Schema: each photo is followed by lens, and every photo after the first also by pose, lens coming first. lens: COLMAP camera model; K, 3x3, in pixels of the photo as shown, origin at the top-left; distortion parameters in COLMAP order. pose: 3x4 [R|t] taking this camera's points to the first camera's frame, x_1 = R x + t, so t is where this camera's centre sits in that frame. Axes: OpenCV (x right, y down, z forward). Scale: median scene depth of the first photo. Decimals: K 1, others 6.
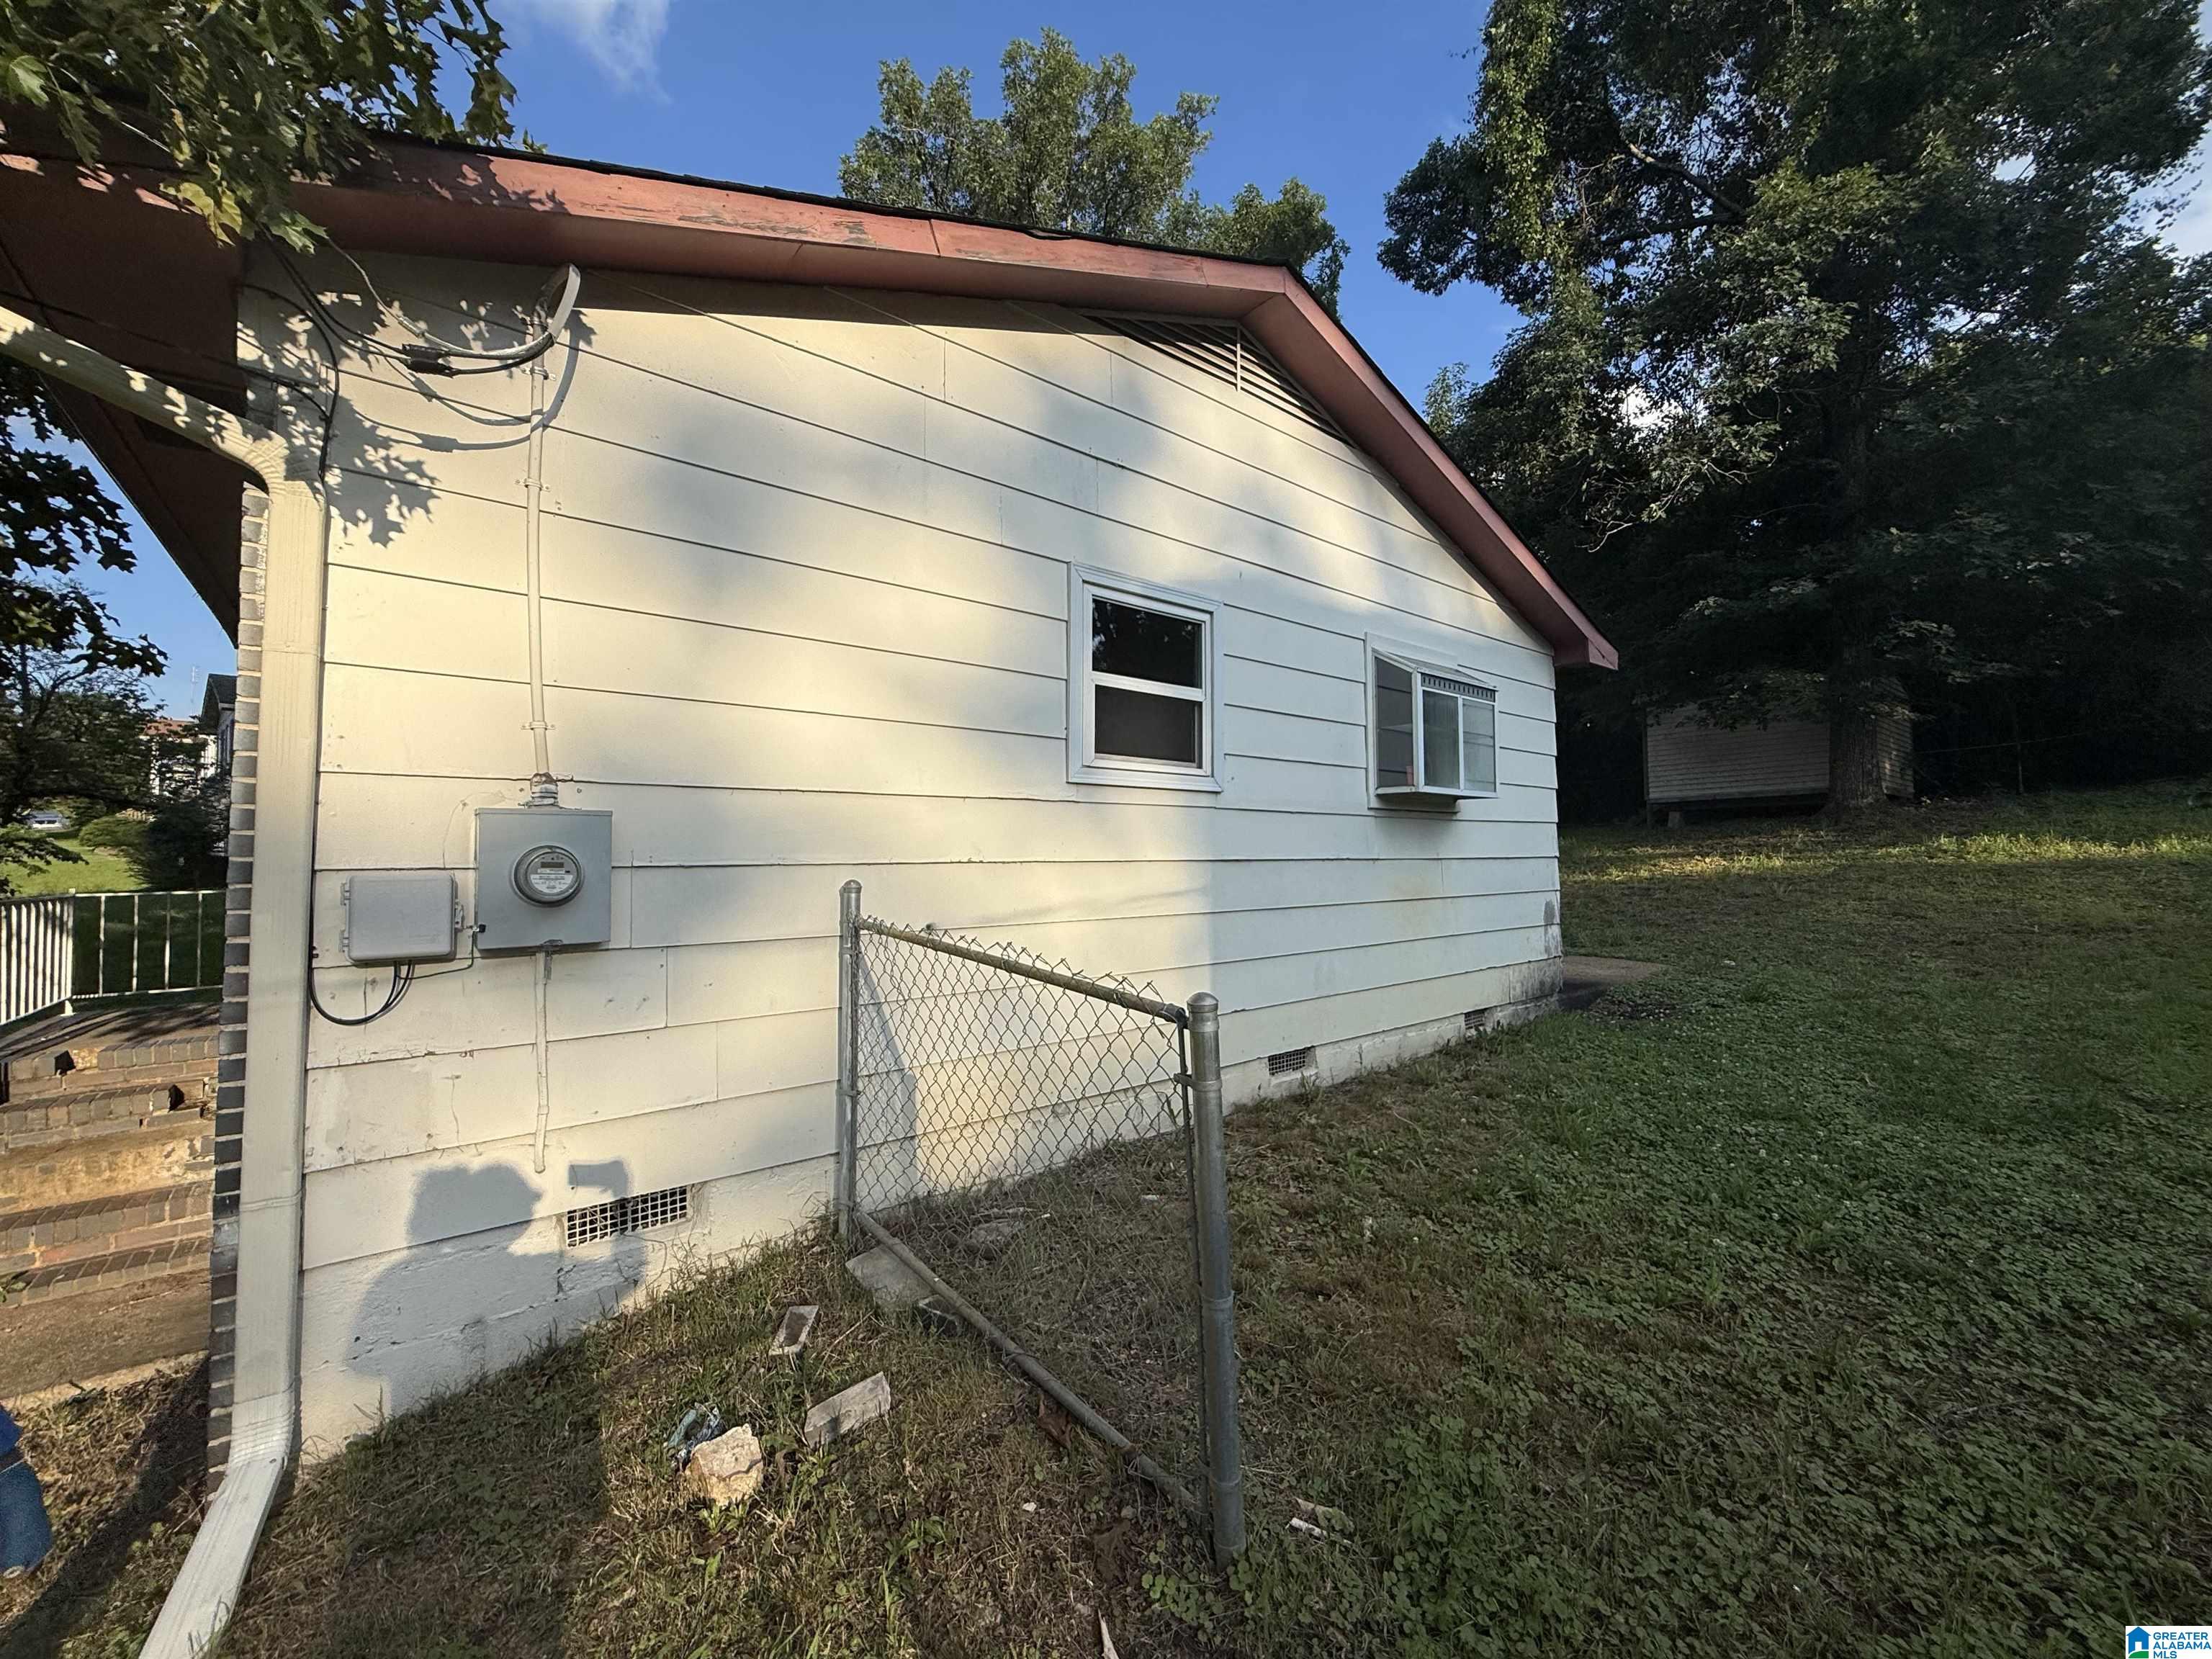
lens RADIAL K [[886.4, 0, 1094.4], [0, 886.4, 833.3], [0, 0, 1]] dist [-0.001328, -0.000210]
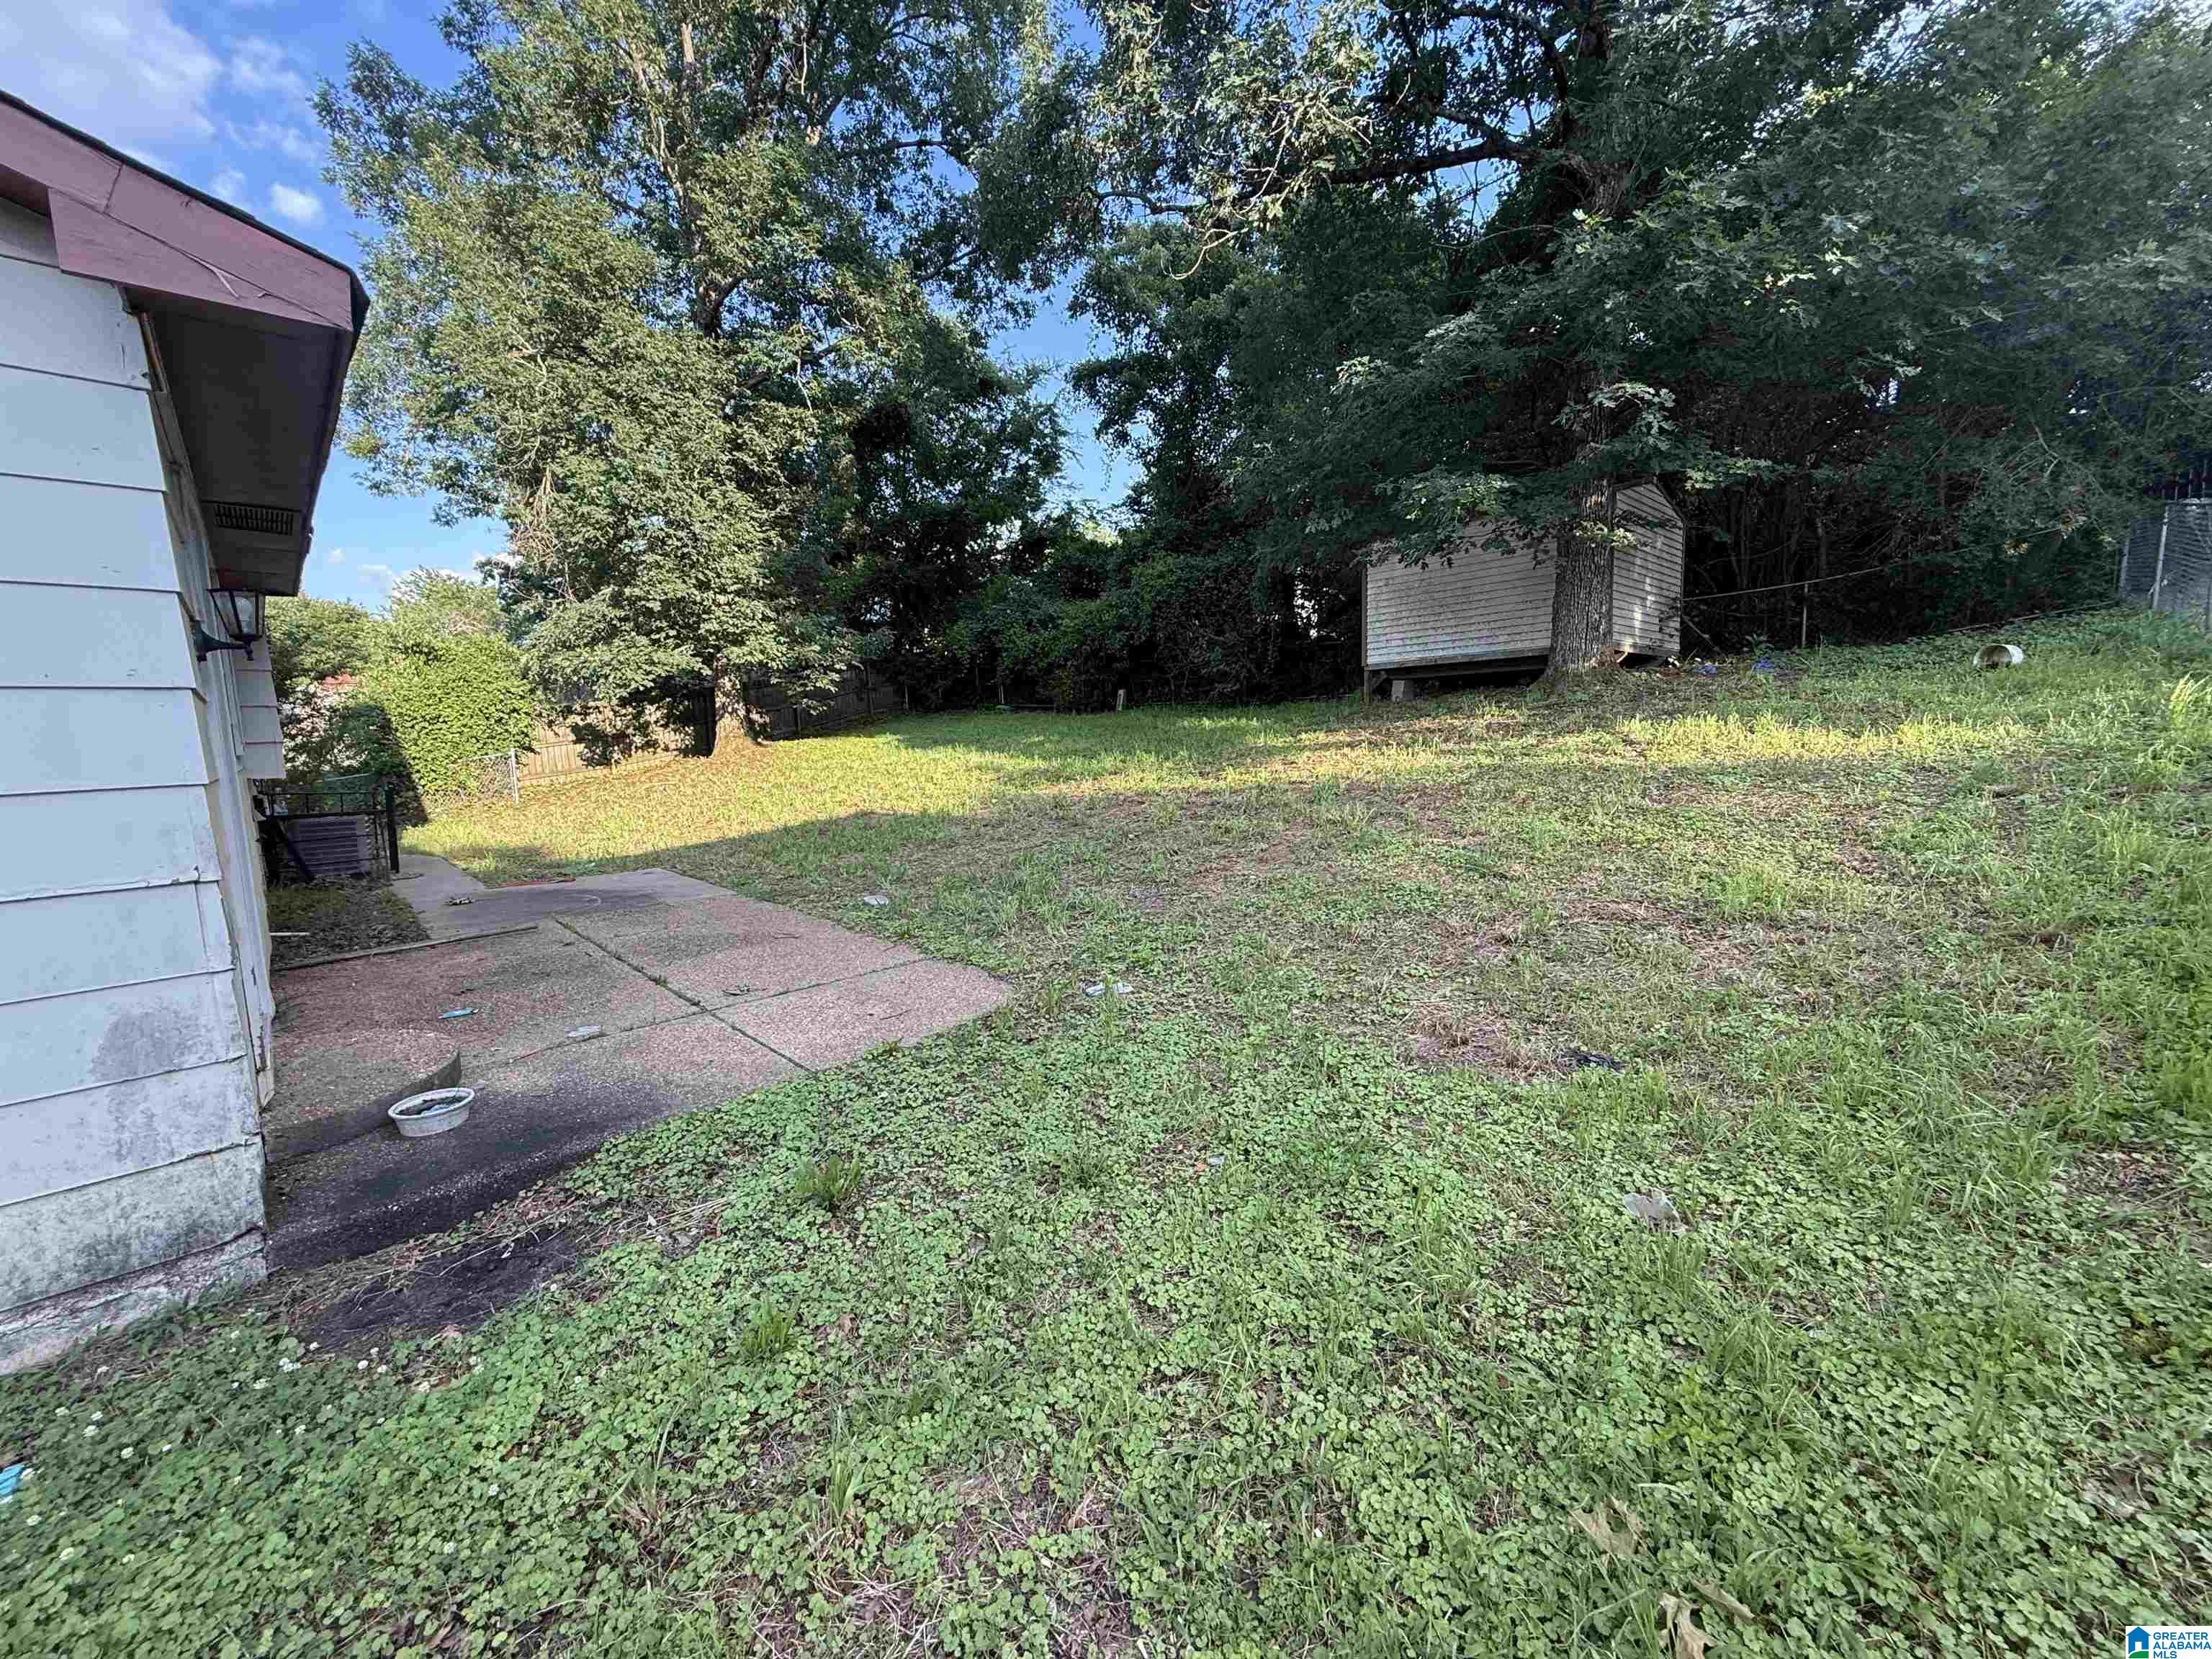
lens RADIAL K [[886.4, 0, 1094.4], [0, 886.4, 833.3], [0, 0, 1]] dist [-0.001328, -0.000210]
pose [[0.996392, -0.032668, 0.078336, 0.525030], [0.020676, 0.988579, 0.149279, -0.021447], [-0.082318, -0.147120, 0.985687, 0.377430]]
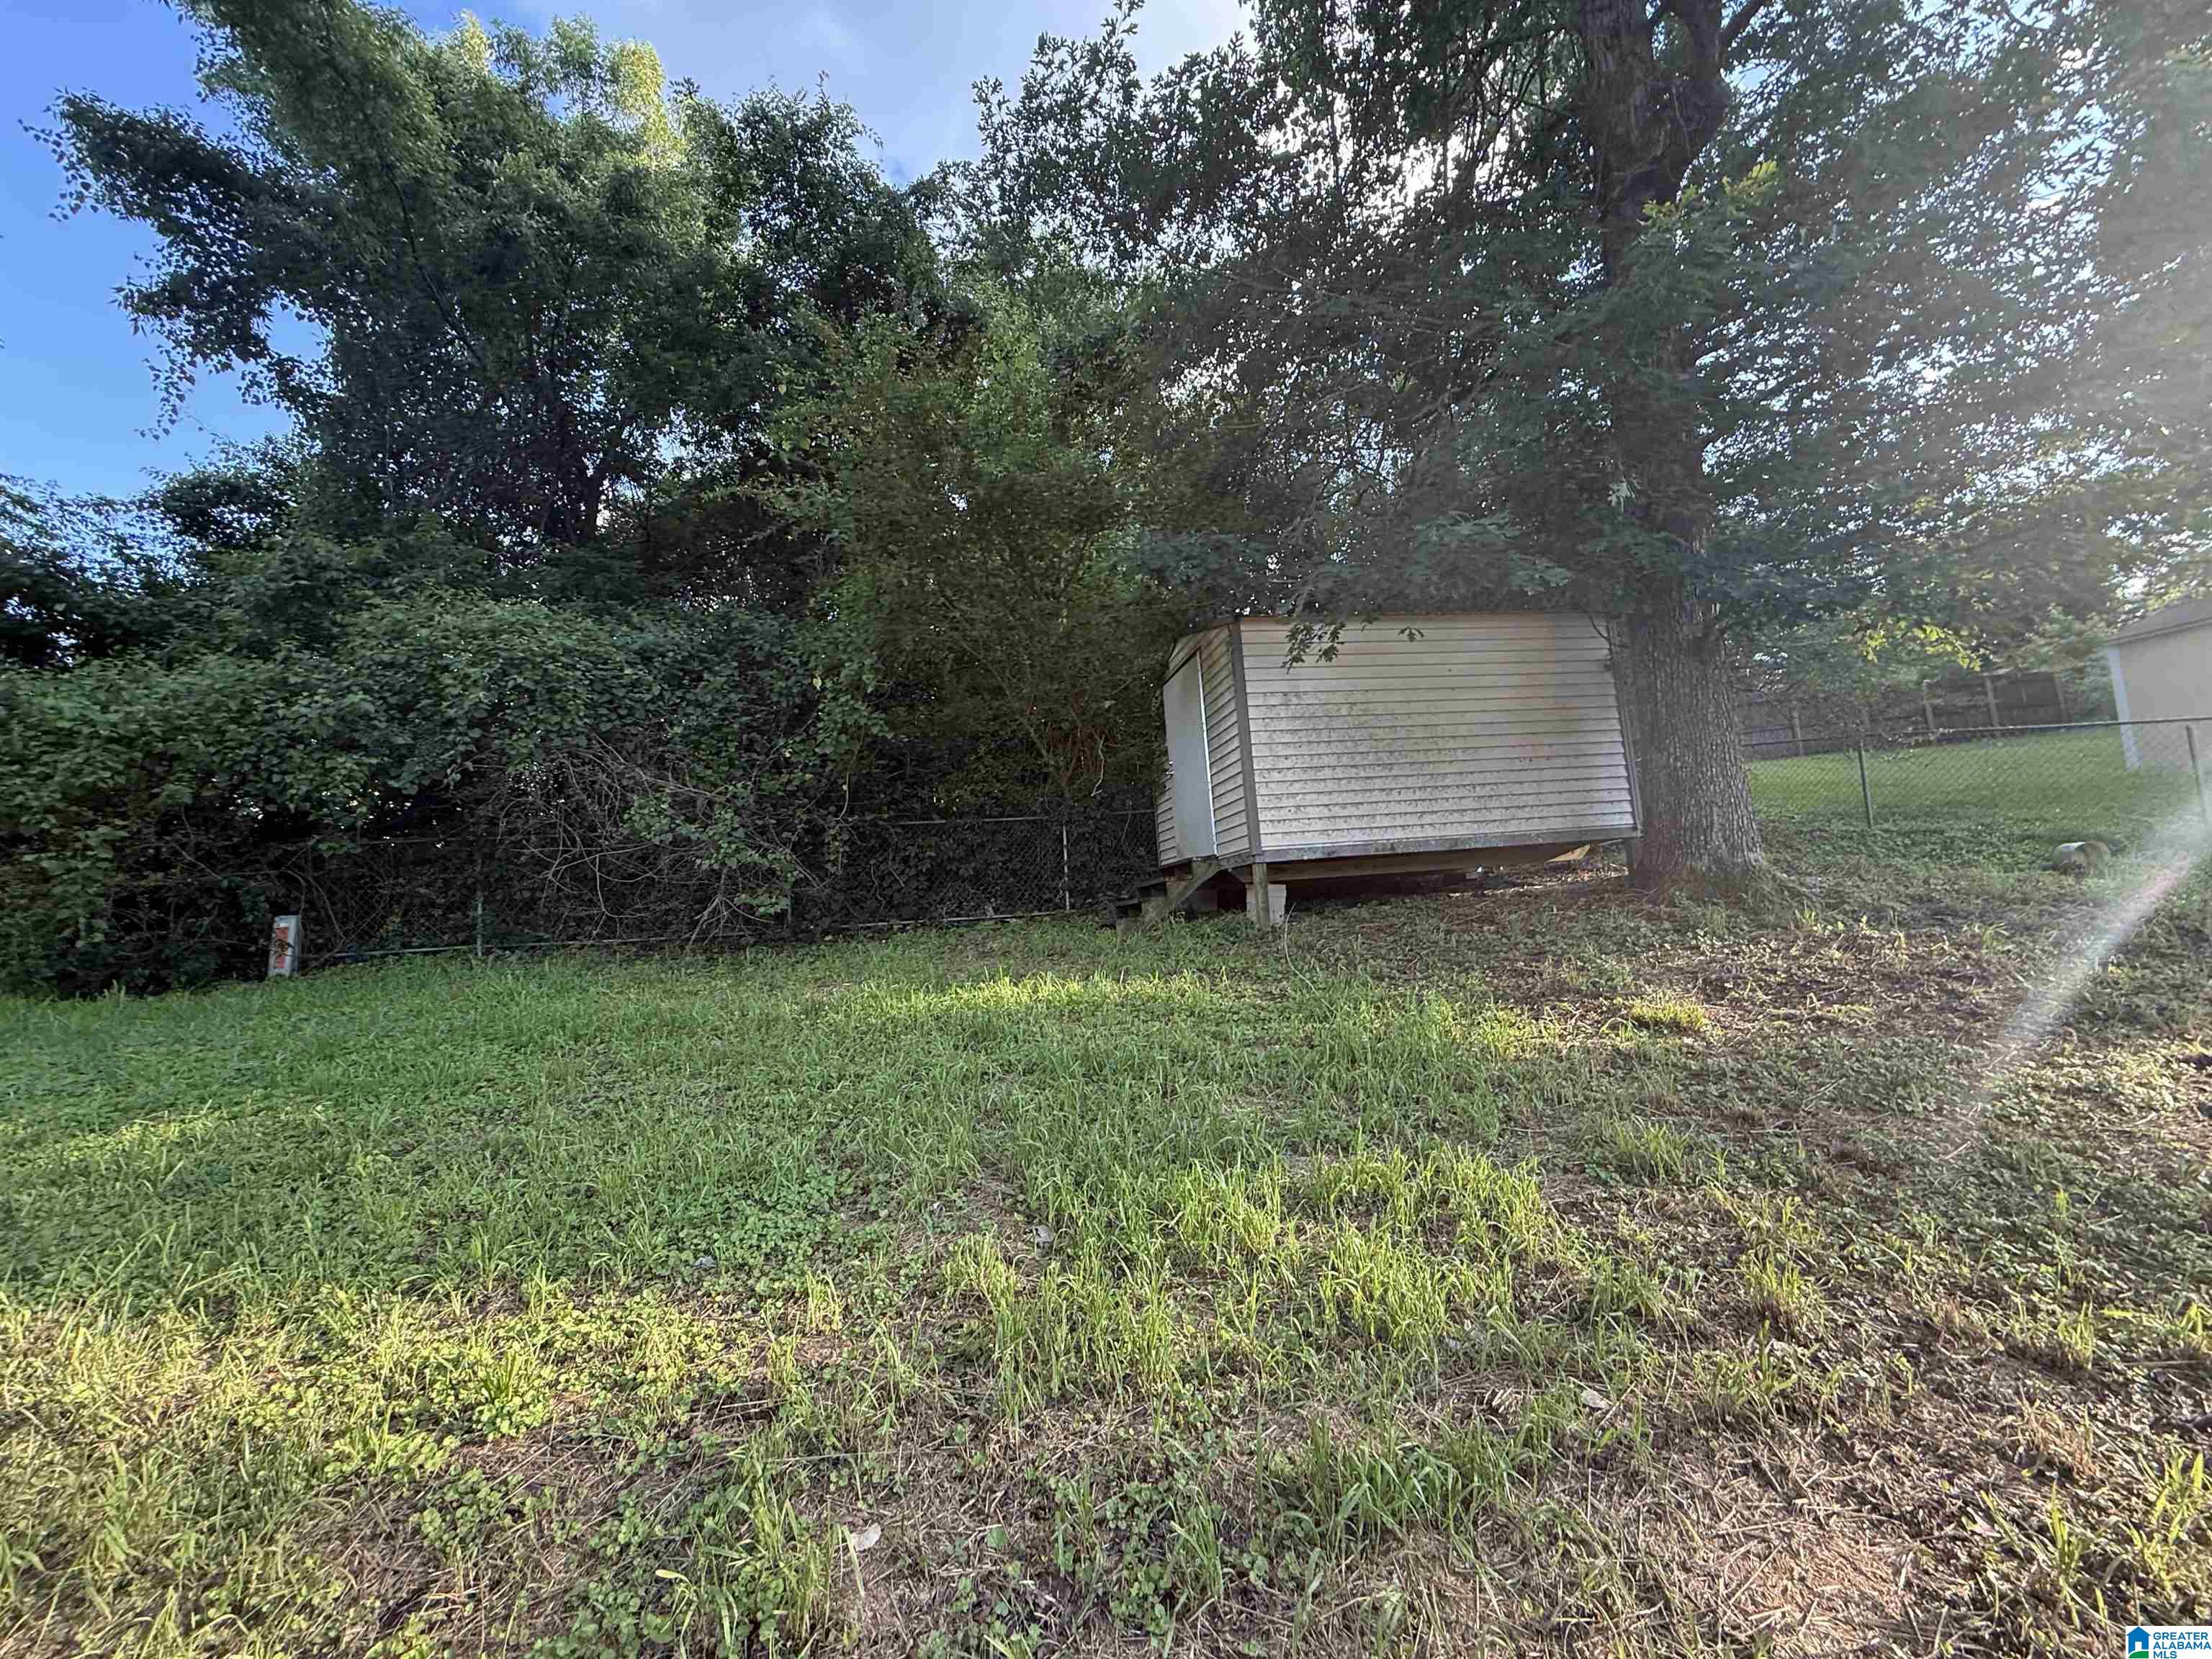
lens RADIAL K [[886.4, 0, 1094.4], [0, 886.4, 833.3], [0, 0, 1]] dist [-0.001328, -0.000210]
pose [[0.459735, 0.071188, 0.885198, 0.431805], [0.033676, 0.994667, -0.097481, -0.017977], [-0.887417, 0.074625, 0.454887, 1.394687]]
